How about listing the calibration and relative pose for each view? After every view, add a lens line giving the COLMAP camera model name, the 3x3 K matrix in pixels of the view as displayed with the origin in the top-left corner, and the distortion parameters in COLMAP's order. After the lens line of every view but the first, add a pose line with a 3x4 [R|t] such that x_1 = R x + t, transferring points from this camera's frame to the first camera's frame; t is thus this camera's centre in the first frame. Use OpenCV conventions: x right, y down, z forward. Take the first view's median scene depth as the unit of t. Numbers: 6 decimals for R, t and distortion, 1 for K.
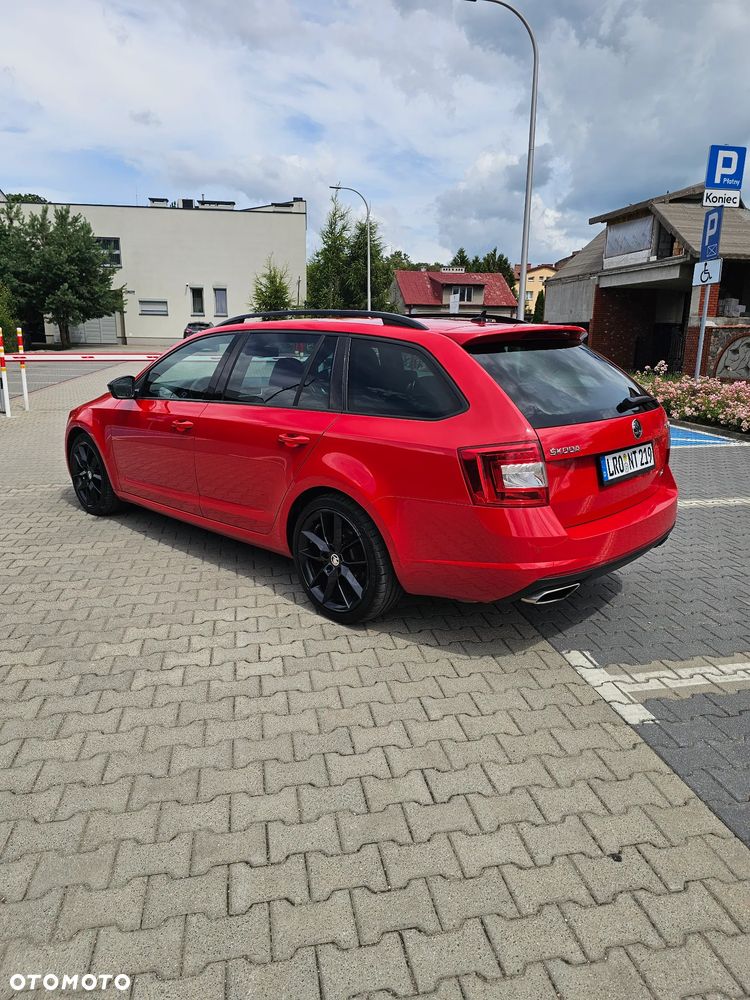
lens RADIAL K [[662.4, 0, 379.1], [0, 662.4, 496.3], [0, 0, 1]] dist [0.056975, -0.050328]
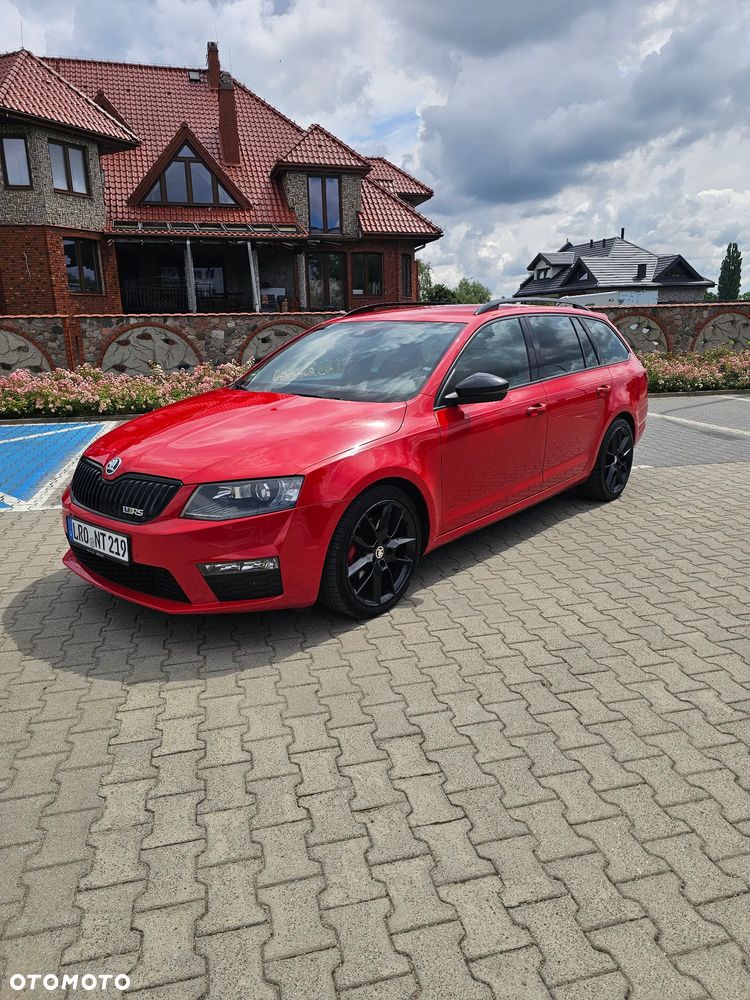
lens RADIAL K [[661.6, 0, 380.2], [0, 661.6, 493.4], [0, 0, 1]] dist [0.056385, -0.049603]
pose [[-0.052107, -0.251382, 0.966484, -1.463871], [0.252746, 0.932971, 0.256292, -0.346821], [-0.966129, 0.257629, 0.014922, 1.417355]]
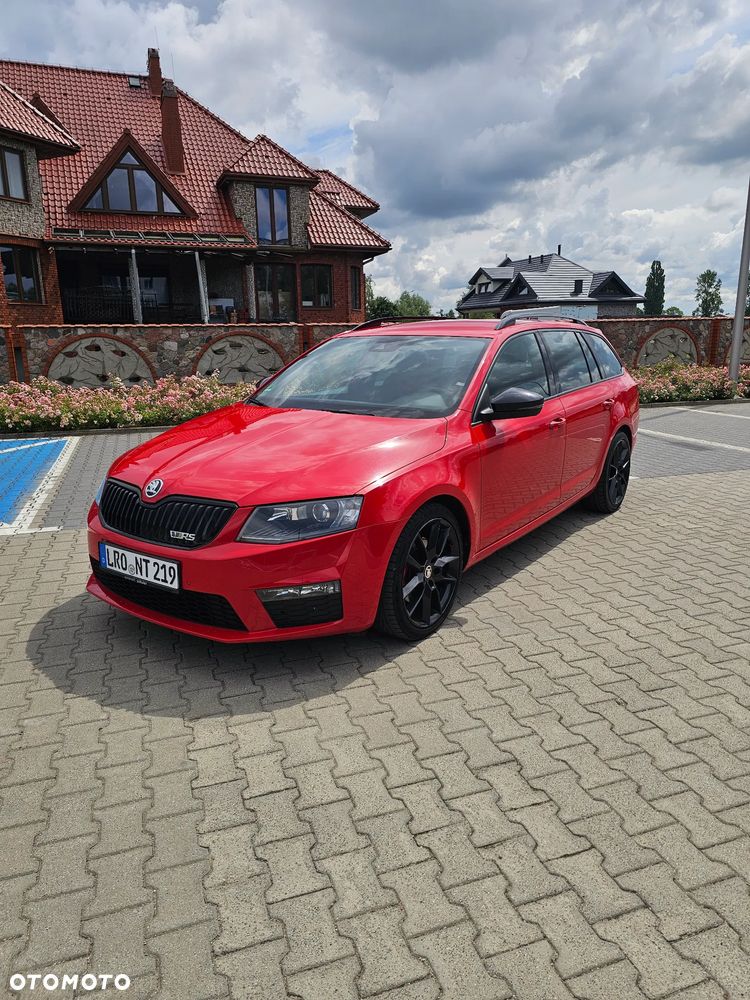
lens RADIAL K [[662.4, 0, 379.1], [0, 662.4, 496.3], [0, 0, 1]] dist [0.056975, -0.050328]
pose [[-0.138577, -0.237455, 0.961463, -1.429522], [0.245618, 0.932258, 0.265644, -0.384859], [-0.959410, 0.272965, -0.070867, 1.548234]]
